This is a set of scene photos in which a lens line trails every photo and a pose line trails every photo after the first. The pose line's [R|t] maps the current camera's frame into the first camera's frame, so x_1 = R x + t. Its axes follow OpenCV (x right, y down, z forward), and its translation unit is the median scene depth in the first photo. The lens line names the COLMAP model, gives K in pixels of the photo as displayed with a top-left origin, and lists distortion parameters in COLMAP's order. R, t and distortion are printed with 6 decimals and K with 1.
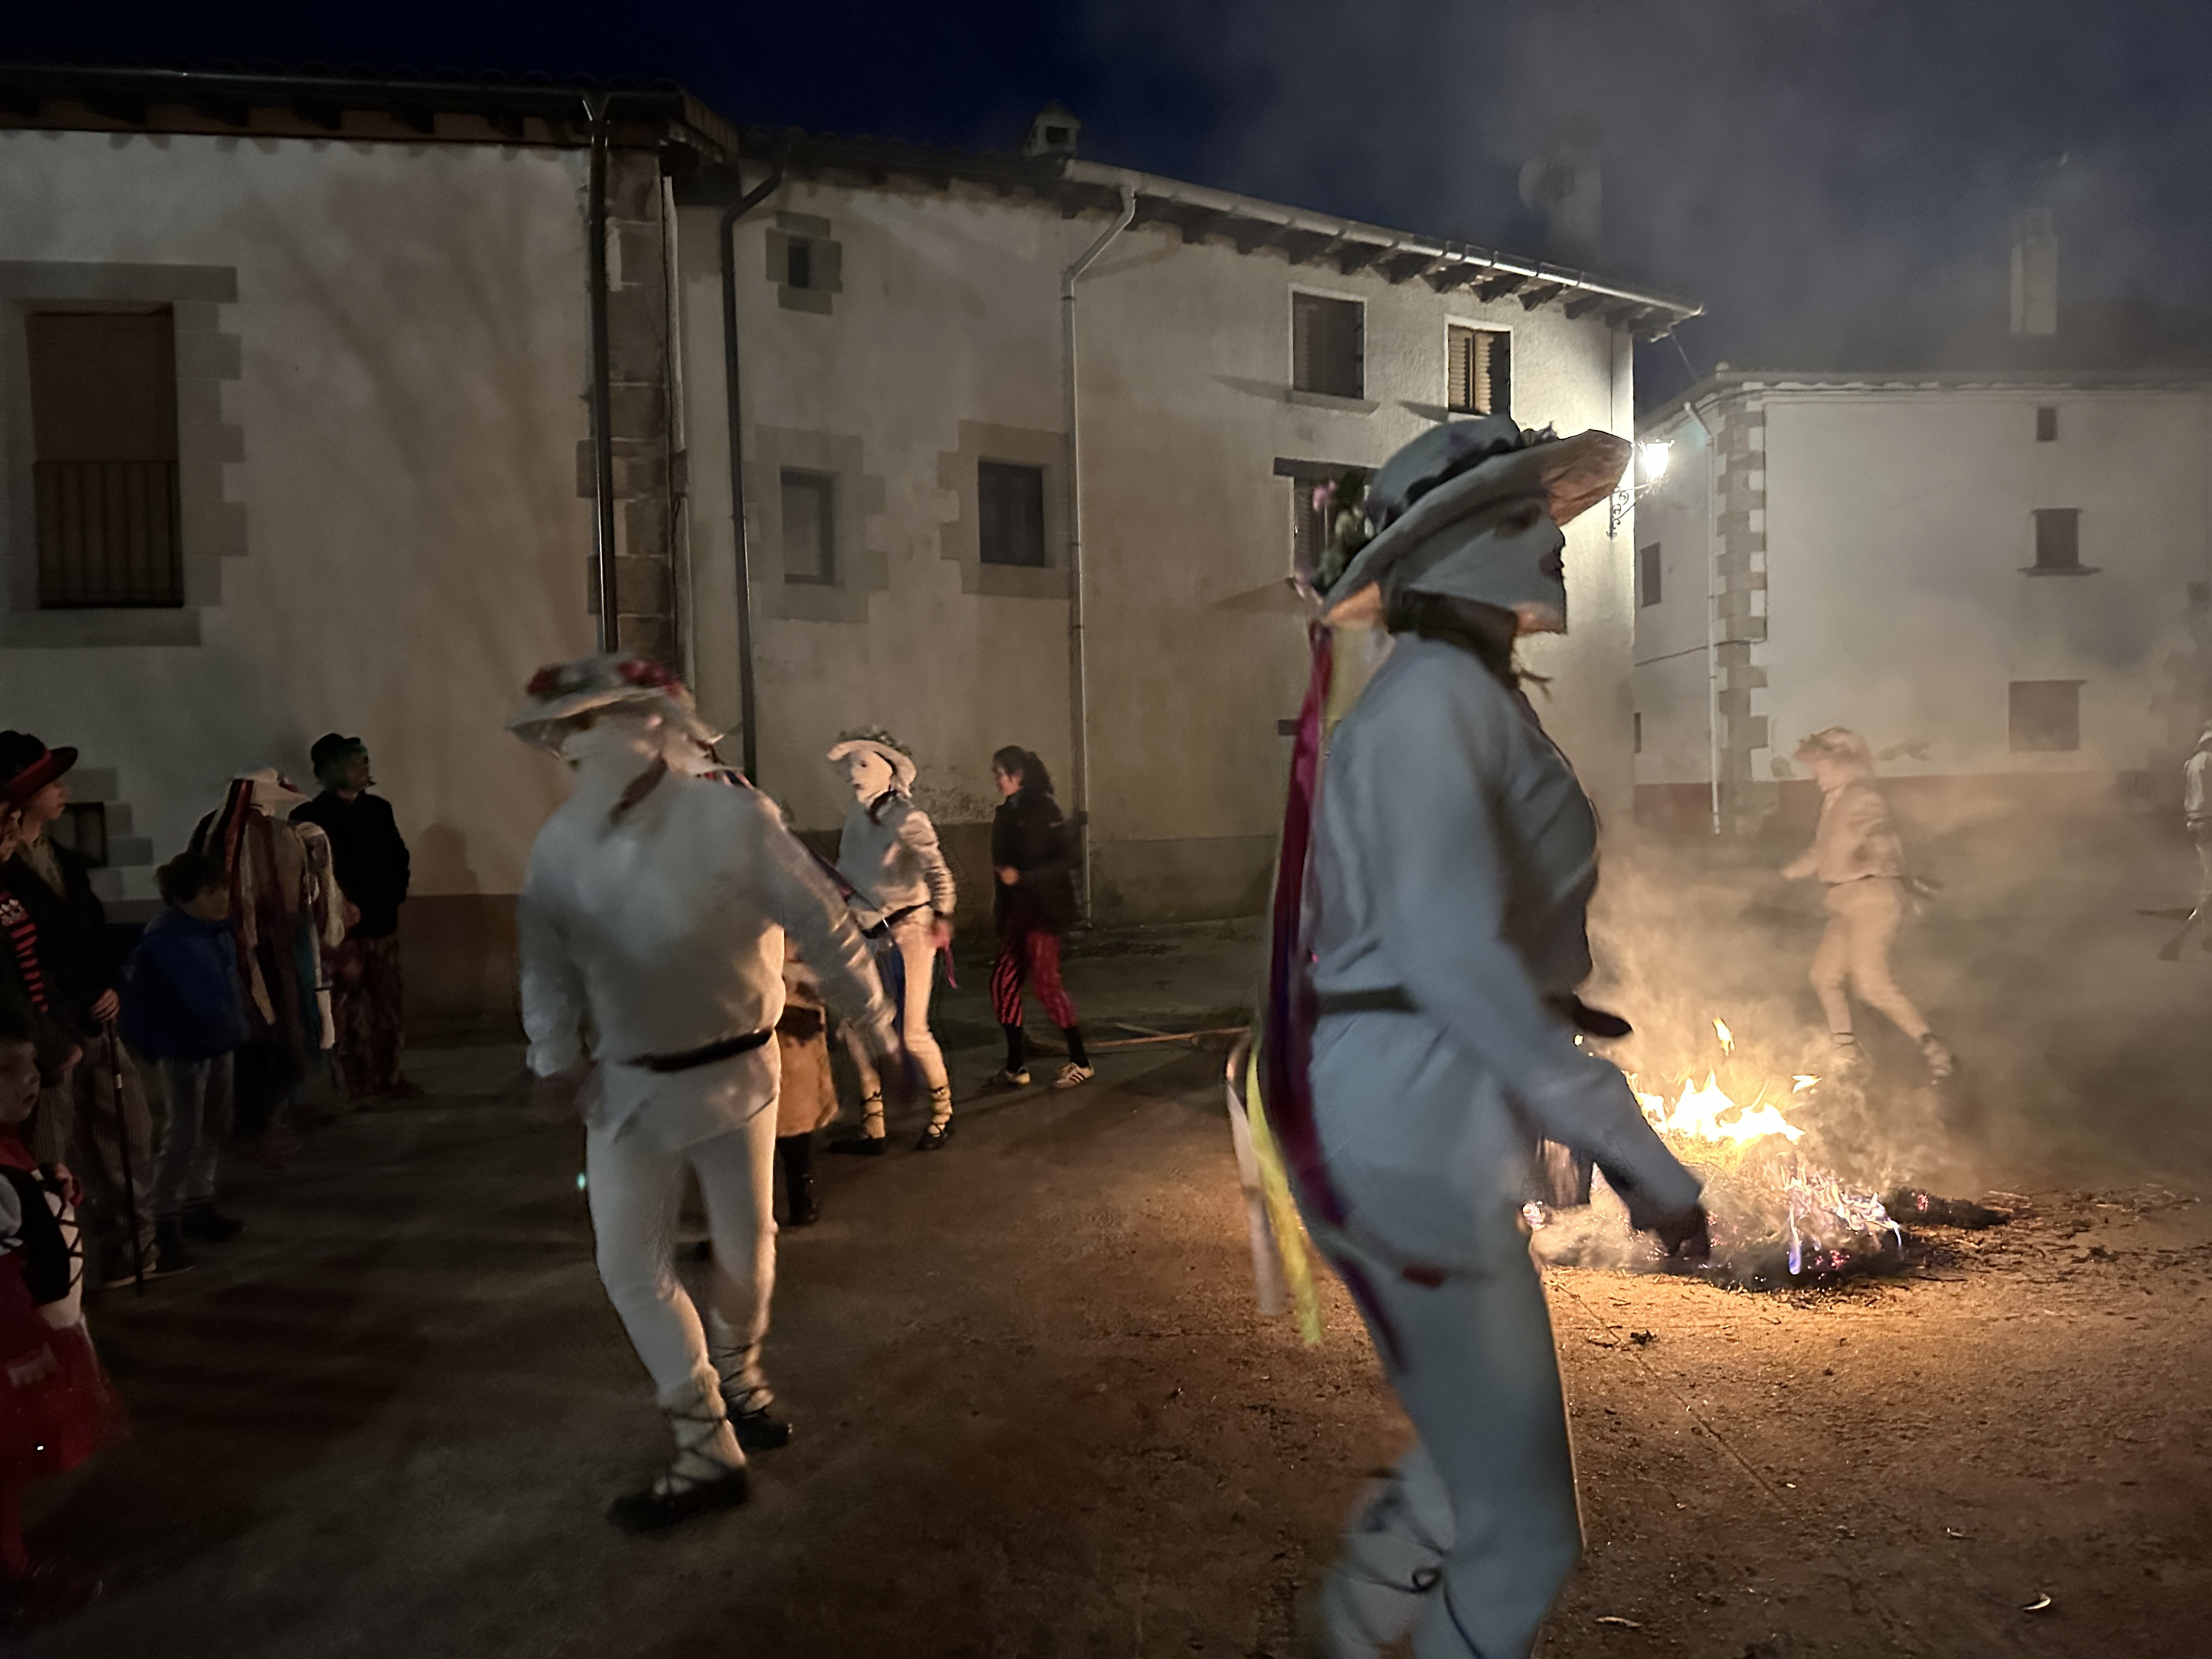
lens RADIAL K [[1530.8, 0, 1116.2], [0, 1530.8, 859.8], [0, 0, 1]] dist [0.070994, -0.097247]
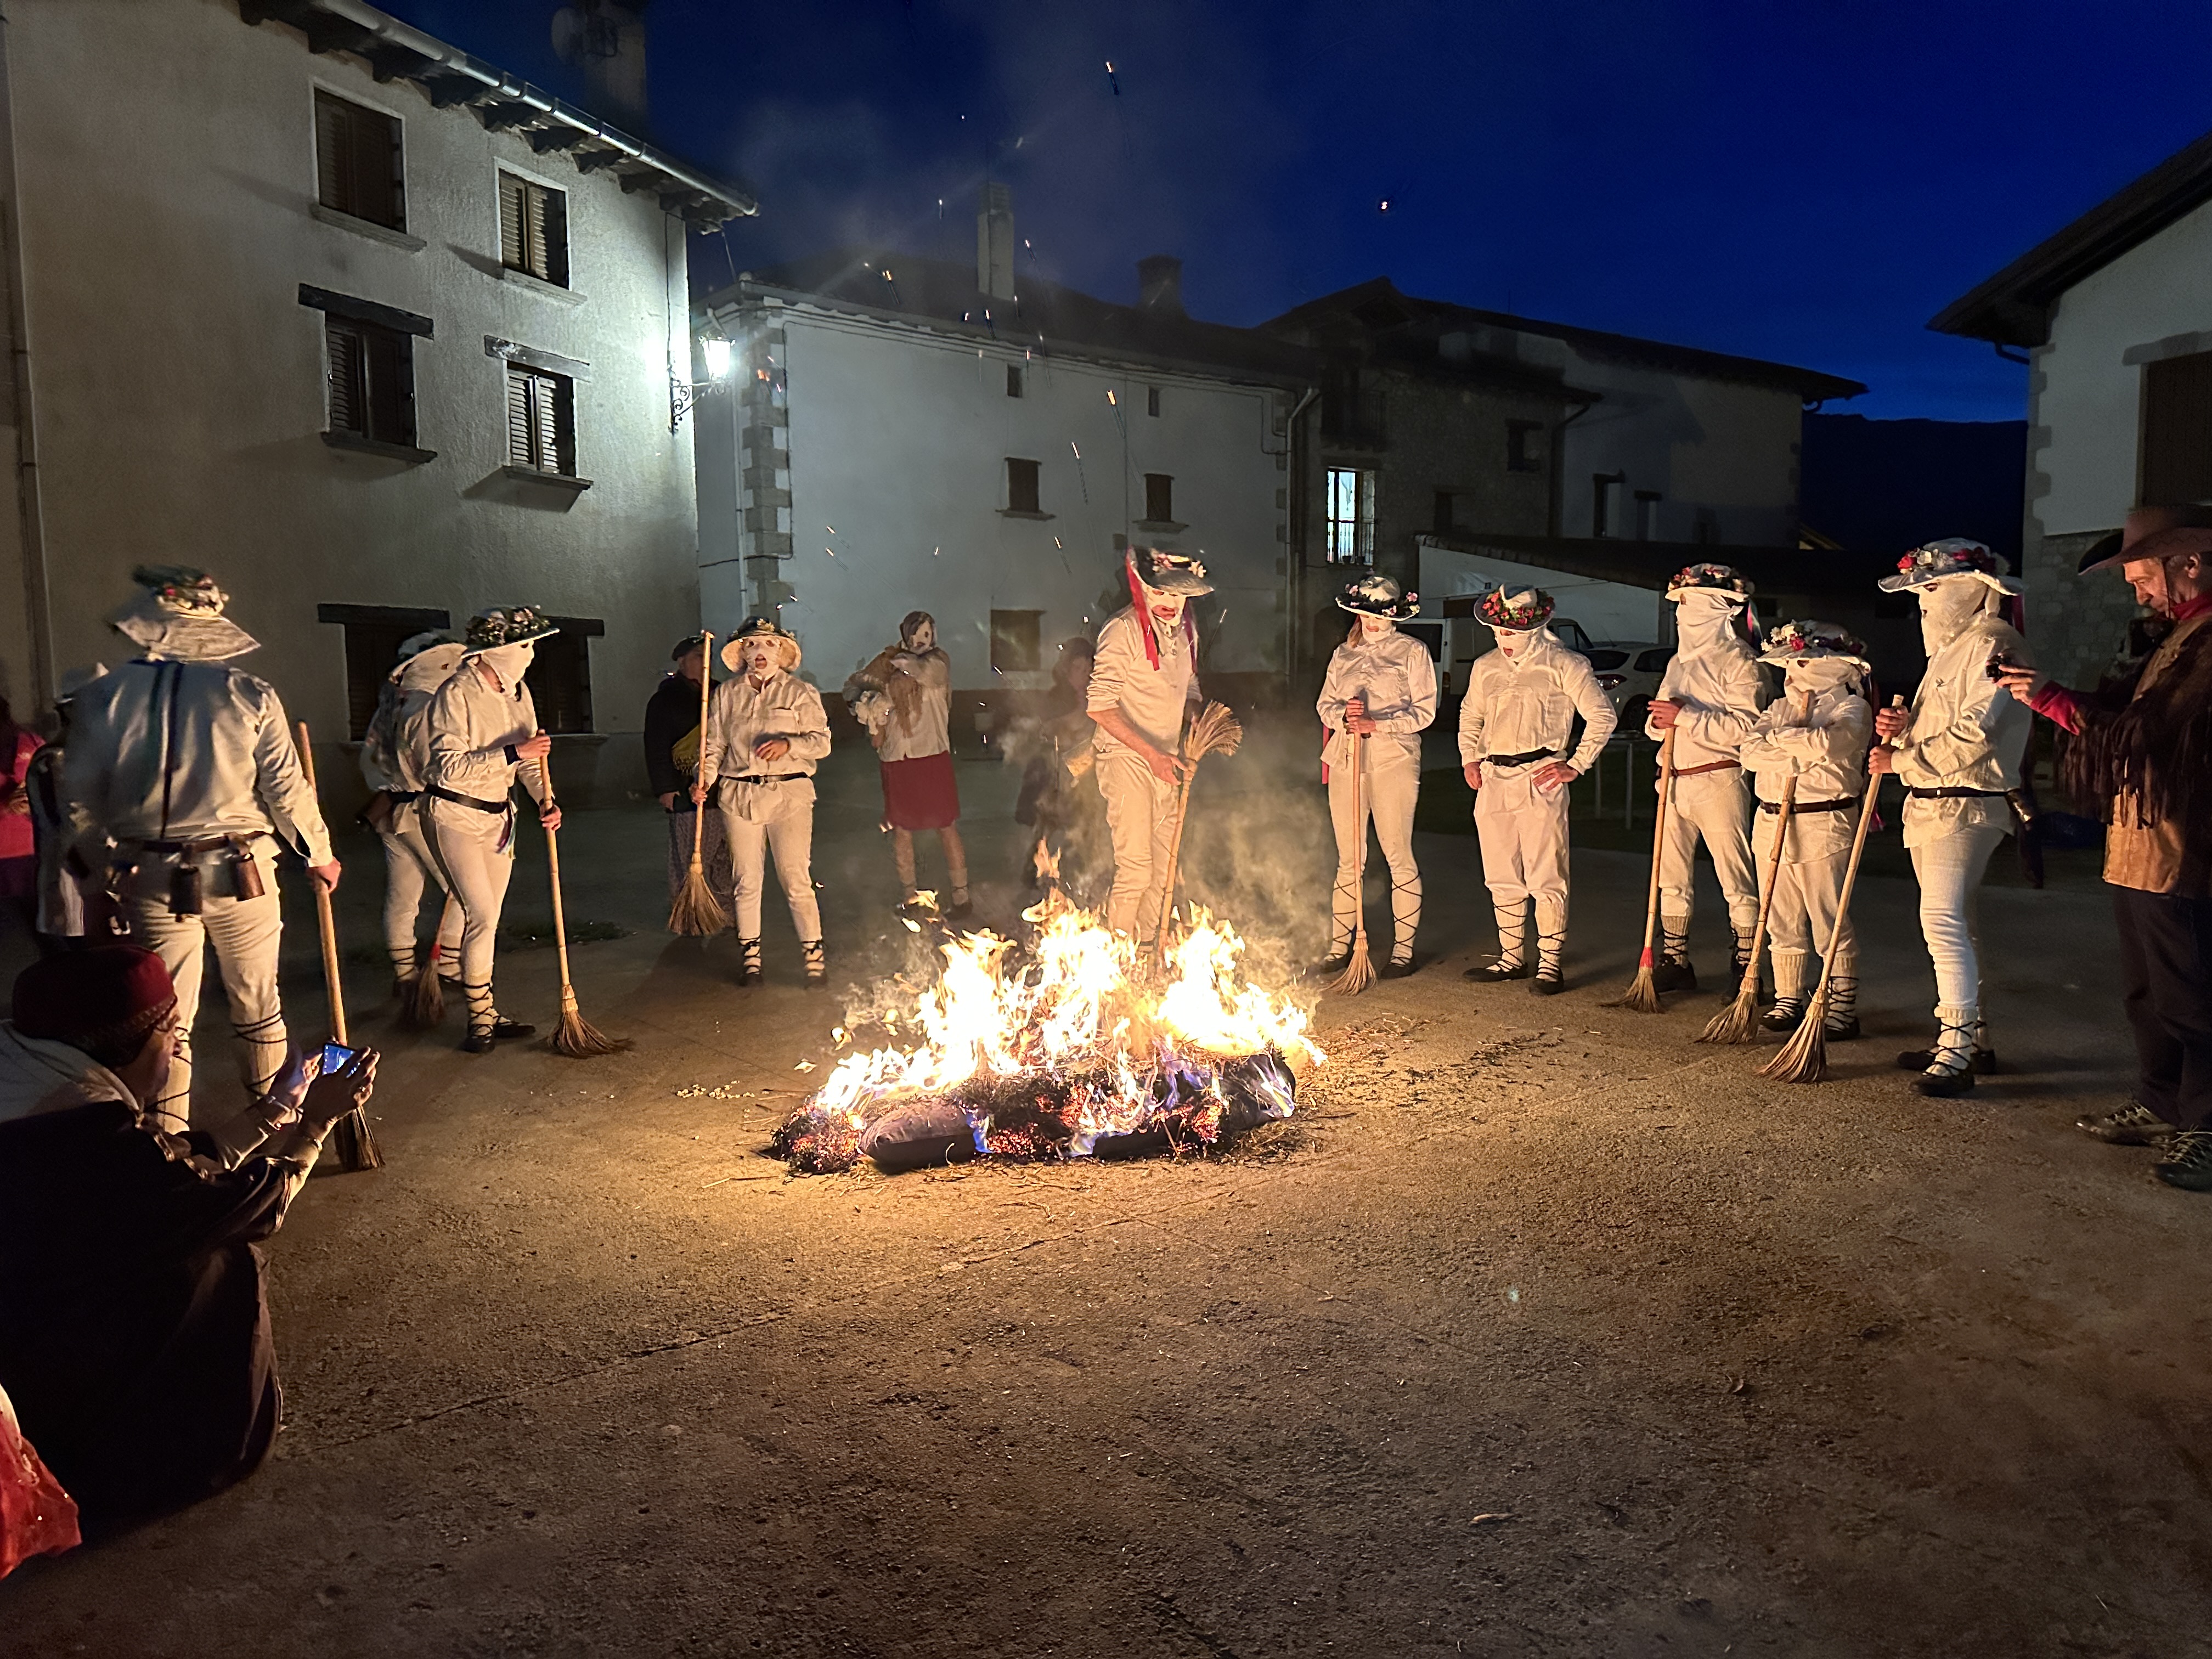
lens RADIAL K [[1560.4, 0, 1106.0], [0, 1560.4, 829.5], [0, 0, 1]] dist [0.074782, -0.099143]
pose [[0.803563, -0.037818, 0.594018, -0.059323], [0.019405, 0.999114, 0.037357, 0.006378], [-0.594904, -0.018492, 0.803584, 0.053956]]
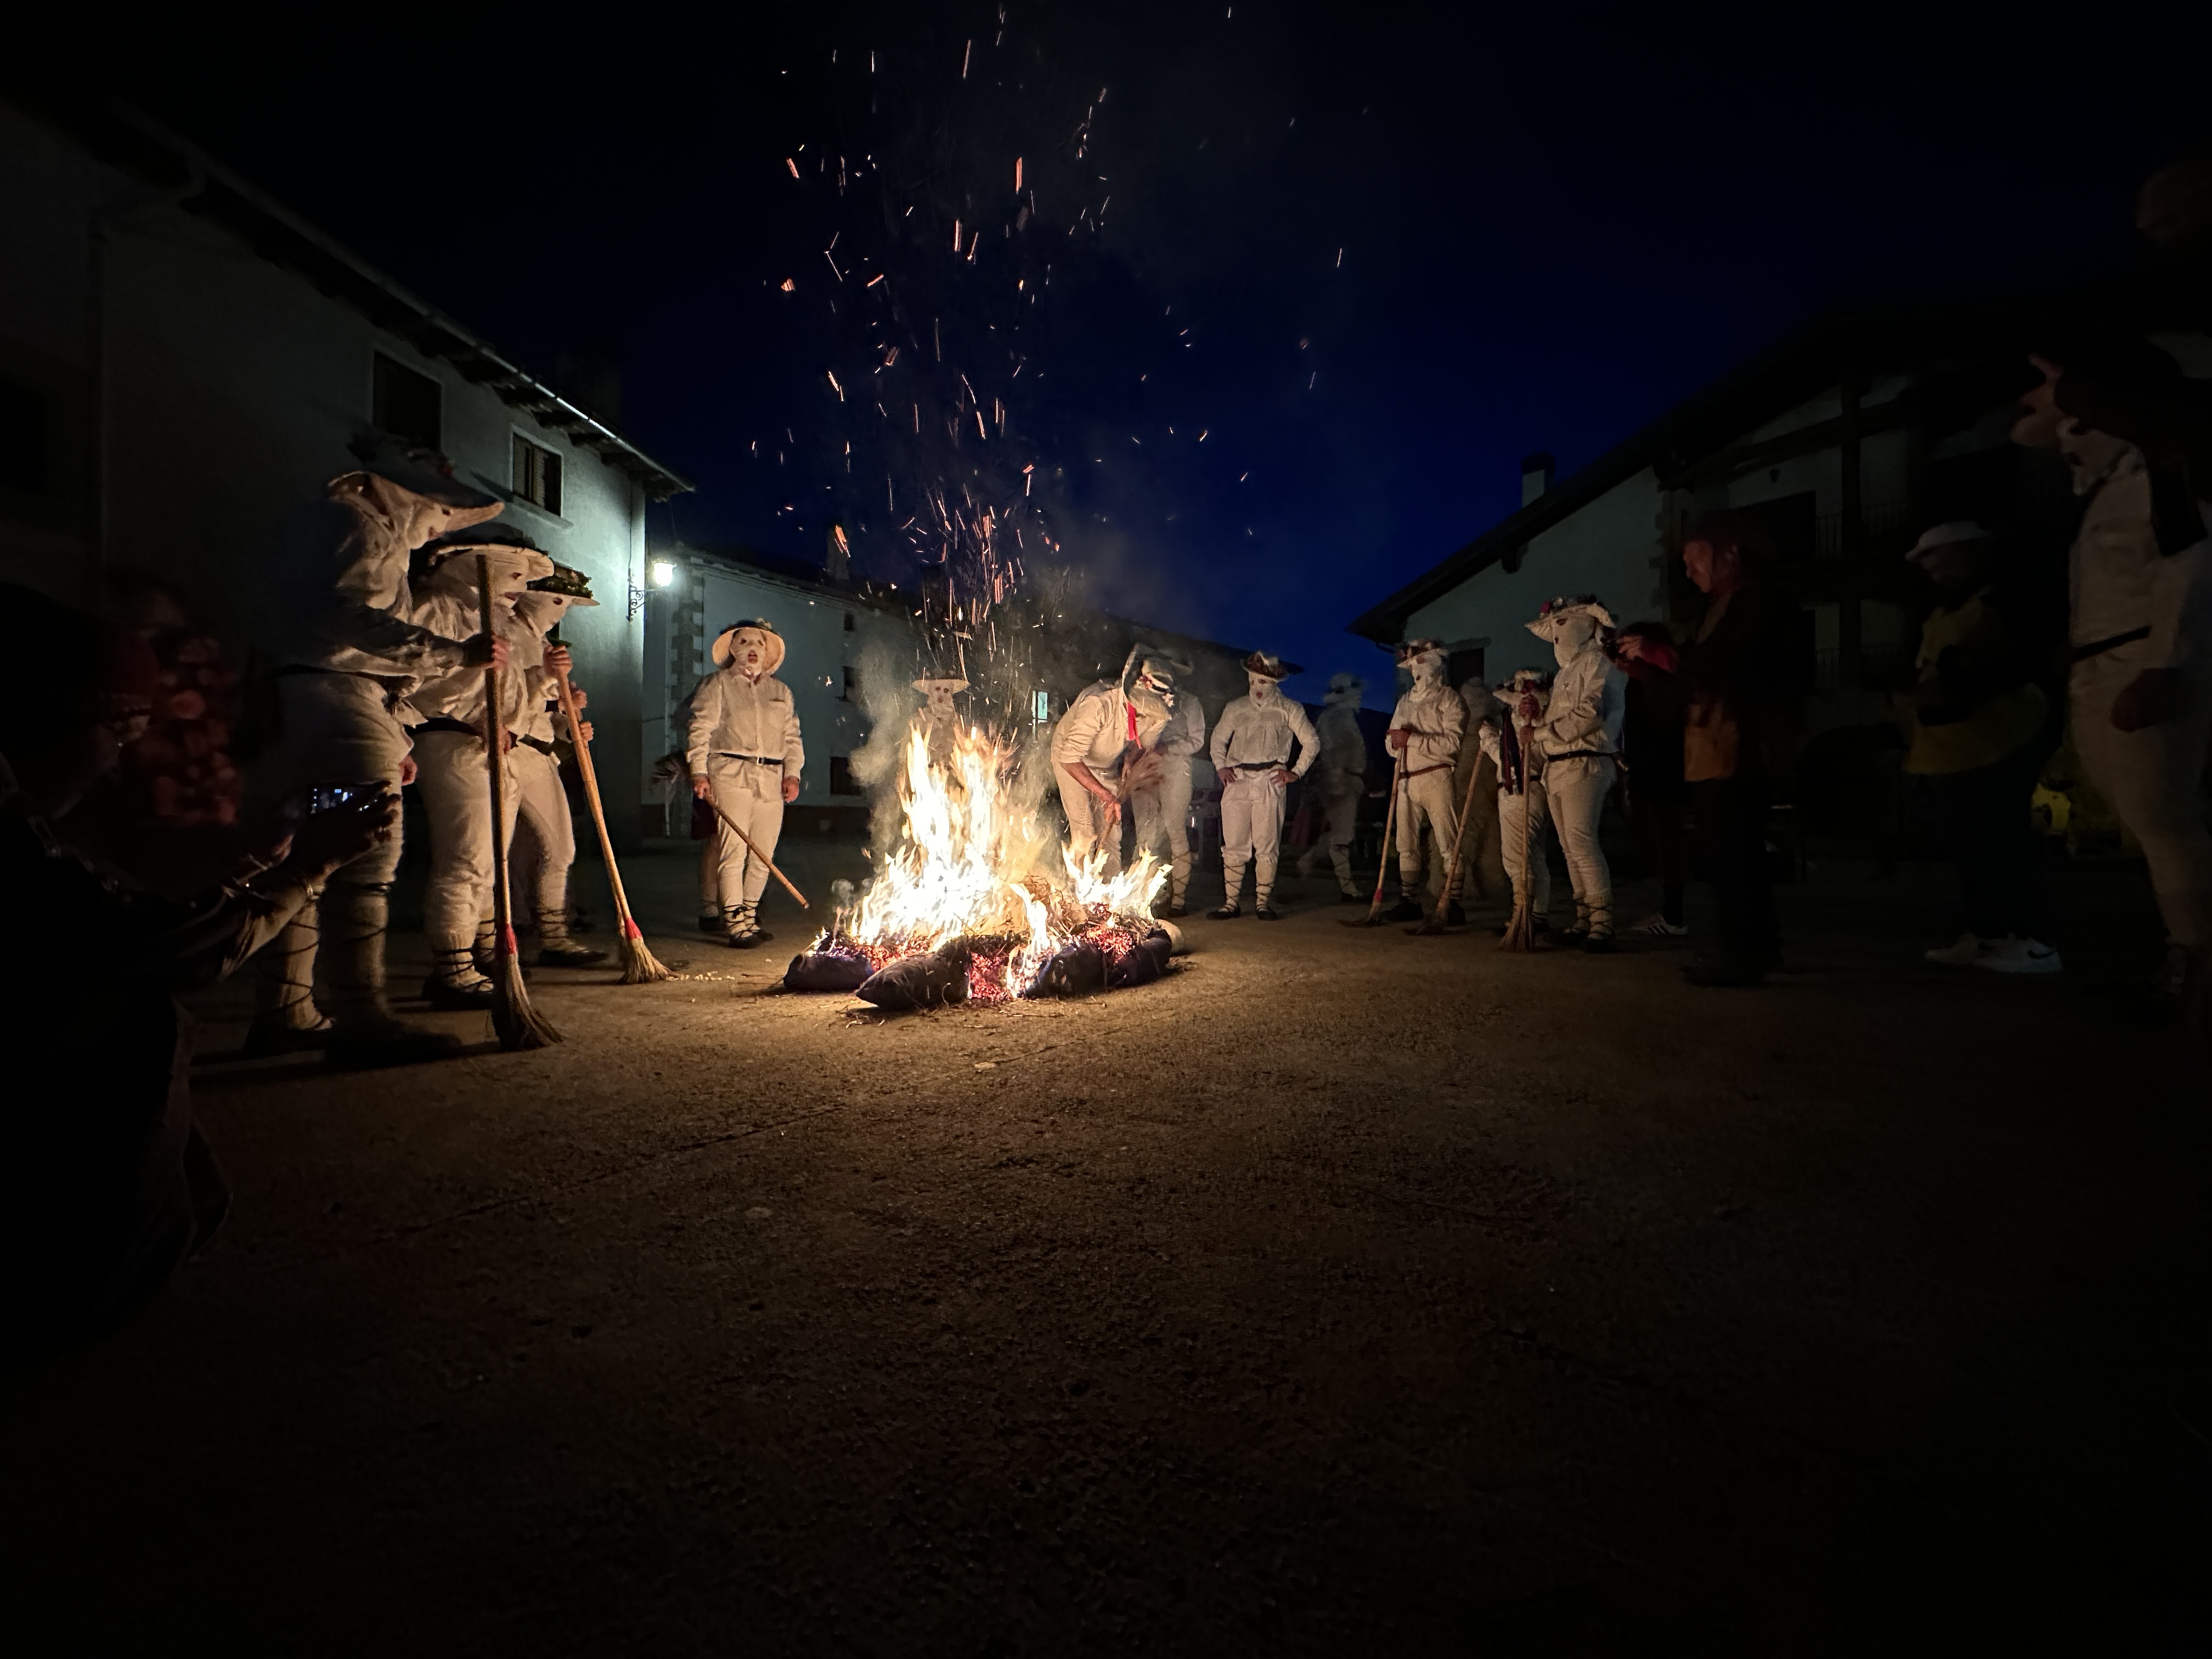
lens RADIAL K [[889.2, 0, 1111.6], [0, 889.2, 827.7], [0, 0, 1]] dist [-0.001998, 0.000354]
pose [[0.631382, 0.030149, 0.774886, -0.042954], [0.014978, 0.998583, -0.051056, 0.042158], [-0.775328, 0.043842, 0.630036, 0.131624]]
